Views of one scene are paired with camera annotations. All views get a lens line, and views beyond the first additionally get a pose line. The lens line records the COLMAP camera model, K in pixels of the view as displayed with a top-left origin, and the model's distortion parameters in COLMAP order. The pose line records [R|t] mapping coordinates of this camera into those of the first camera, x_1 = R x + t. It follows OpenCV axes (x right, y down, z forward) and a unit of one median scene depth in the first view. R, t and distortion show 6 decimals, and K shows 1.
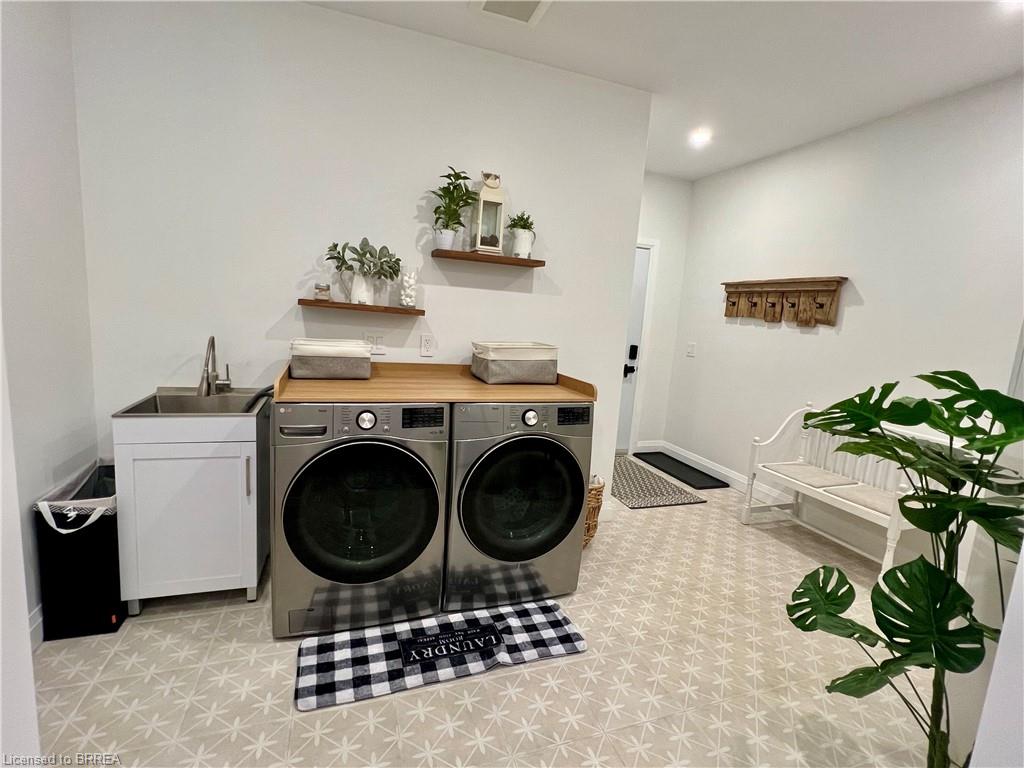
lens RADIAL K [[485.2, 0, 516.6], [0, 485.2, 383.6], [0, 0, 1]] dist [-0.005459, 0.000783]
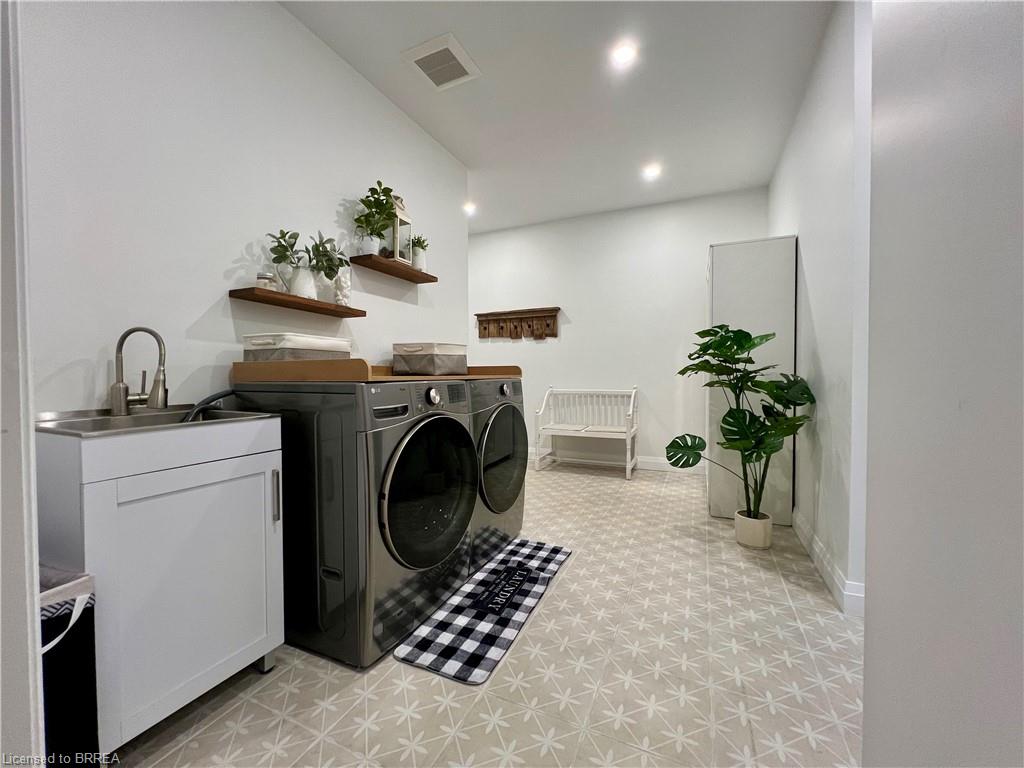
lens RADIAL K [[411.2, 0, 518.4], [0, 411.2, 383.6], [0, 0, 1]] dist [-0.001421, 0.000646]
pose [[0.691132, -0.091616, 0.716898, -0.649162], [0.162069, 0.986317, -0.030198, 0.083888], [-0.704322, 0.137057, 0.696524, 0.203232]]
